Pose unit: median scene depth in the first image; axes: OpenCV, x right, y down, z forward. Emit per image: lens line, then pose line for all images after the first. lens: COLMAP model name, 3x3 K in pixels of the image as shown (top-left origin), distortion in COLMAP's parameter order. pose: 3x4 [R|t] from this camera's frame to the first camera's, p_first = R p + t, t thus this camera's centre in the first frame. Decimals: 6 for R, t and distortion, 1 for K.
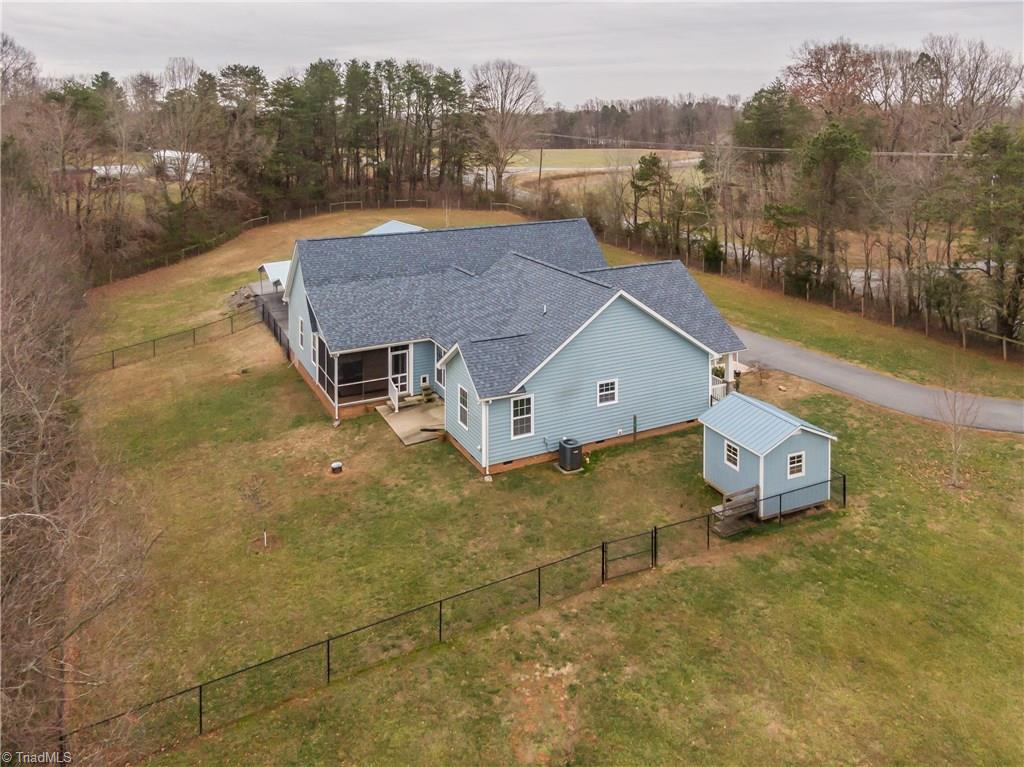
lens RADIAL K [[751.6, 0, 512.0], [0, 751.6, 383.5], [0, 0, 1]] dist [-0.000293, 0.000098]
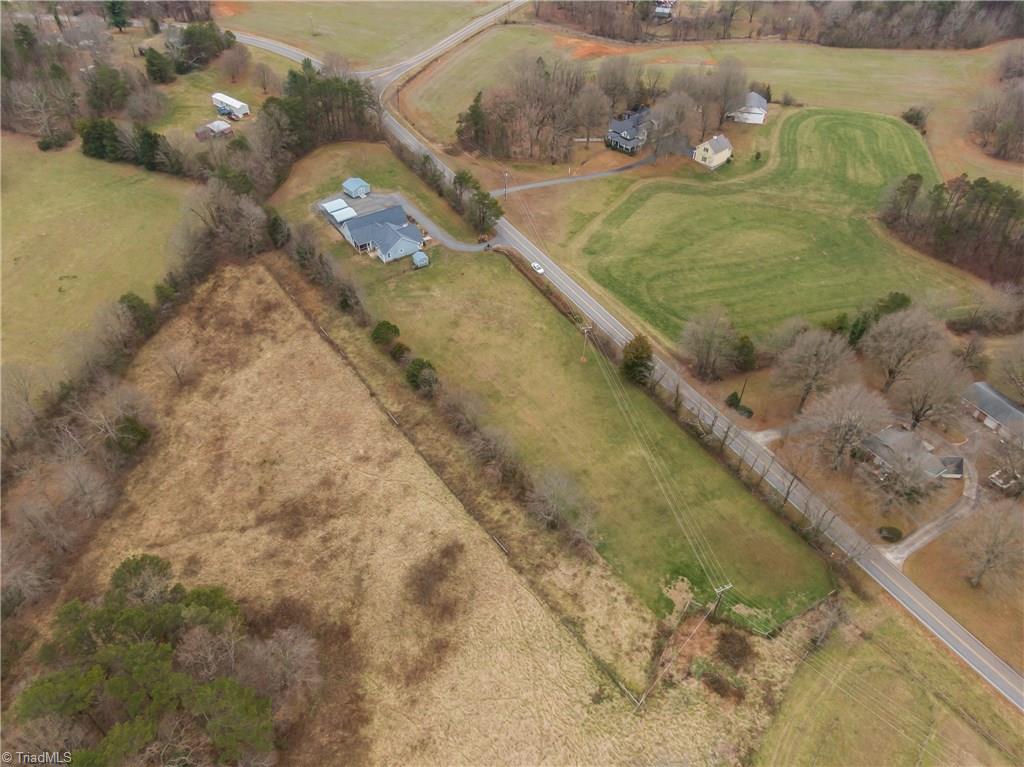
lens RADIAL K [[751.6, 0, 512.0], [0, 751.6, 383.5], [0, 0, 1]] dist [-0.000293, 0.000098]
pose [[0.989571, -0.068779, 0.126562, 0.192485], [0.018907, 0.933057, 0.359232, -1.451035], [-0.142798, -0.353093, 0.924626, -6.649041]]
